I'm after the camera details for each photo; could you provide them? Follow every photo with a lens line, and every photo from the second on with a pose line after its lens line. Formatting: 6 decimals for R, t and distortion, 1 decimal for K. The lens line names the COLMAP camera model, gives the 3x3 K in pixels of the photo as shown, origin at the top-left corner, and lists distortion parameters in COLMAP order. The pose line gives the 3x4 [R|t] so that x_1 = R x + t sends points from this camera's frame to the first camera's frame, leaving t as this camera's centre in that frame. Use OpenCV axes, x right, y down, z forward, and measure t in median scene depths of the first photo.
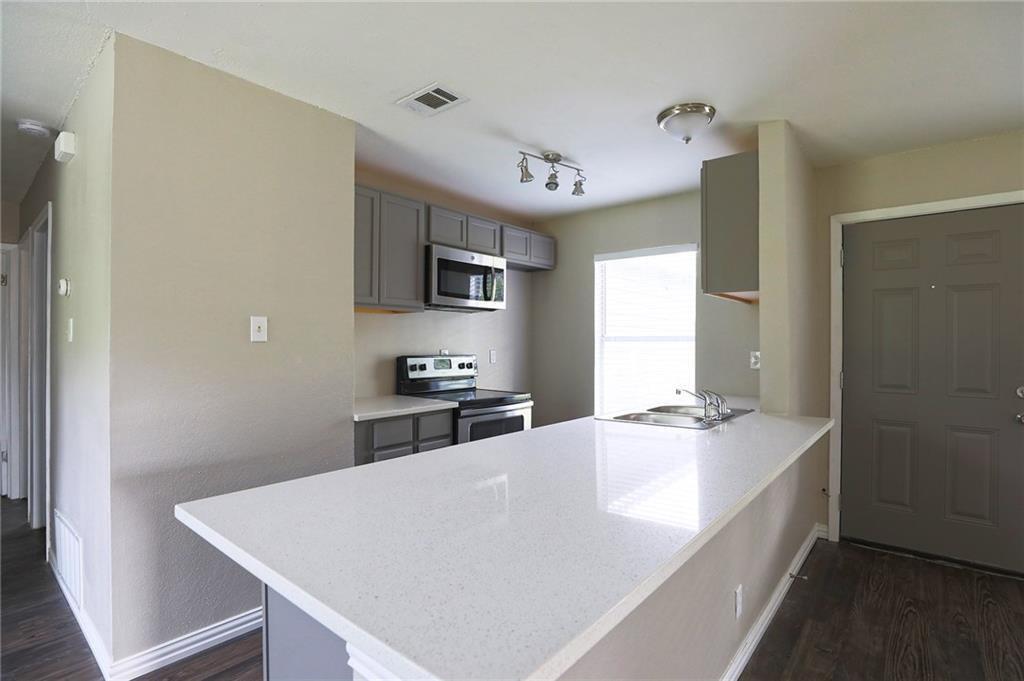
lens RADIAL K [[492.0, 0, 512.0], [0, 492.0, 340.5], [0, 0, 1]] dist [-0.043834, 0.009031]
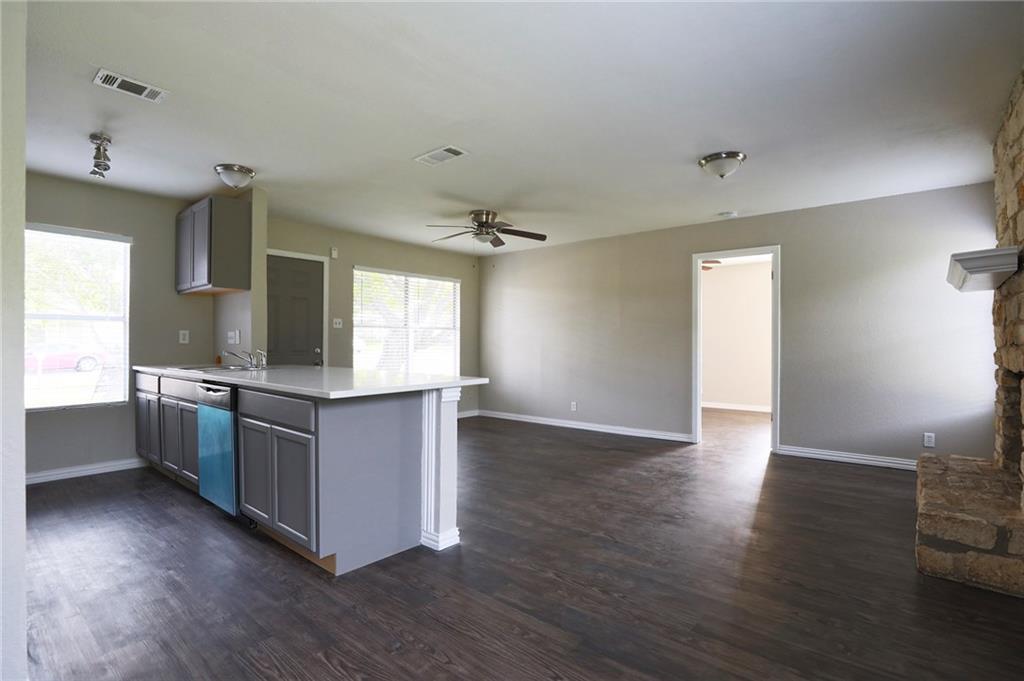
lens RADIAL K [[492.0, 0, 512.0], [0, 492.0, 340.5], [0, 0, 1]] dist [-0.043834, 0.009031]
pose [[-0.001546, 0.001892, 0.999997, -0.826641], [-0.008601, 0.999961, -0.001905, 0.045340], [-0.999962, -0.008604, -0.001529, 0.097610]]
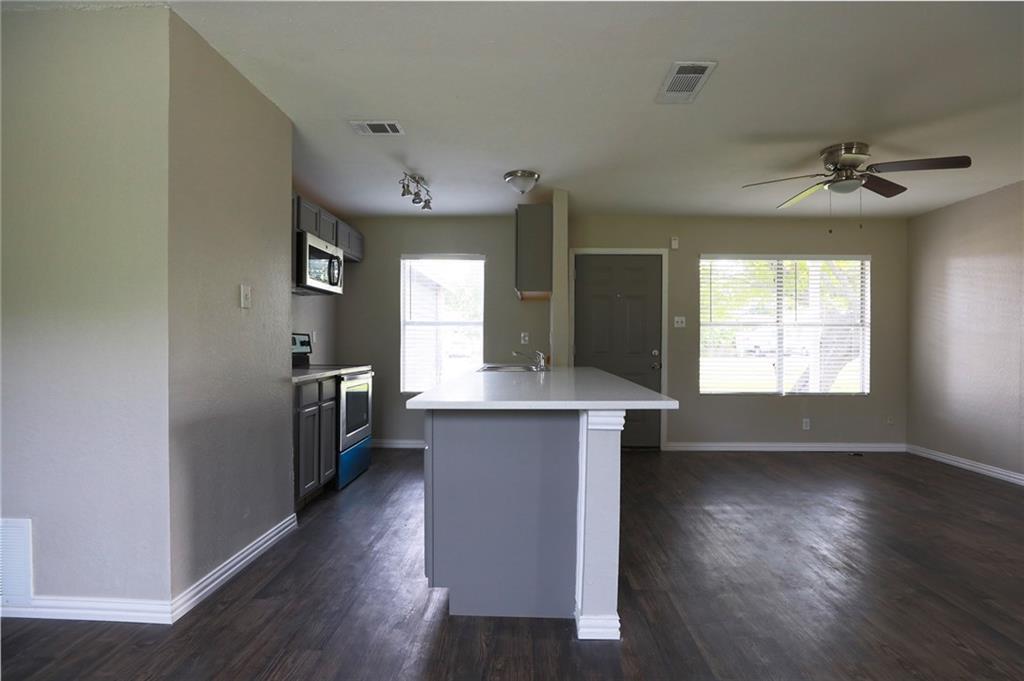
lens RADIAL K [[492.0, 0, 512.0], [0, 492.0, 340.5], [0, 0, 1]] dist [-0.043834, 0.009031]
pose [[0.785410, 0.003702, 0.618965, -0.459433], [-0.007019, 0.999971, 0.002926, 0.043359], [-0.618937, -0.006643, 0.785413, -0.159912]]
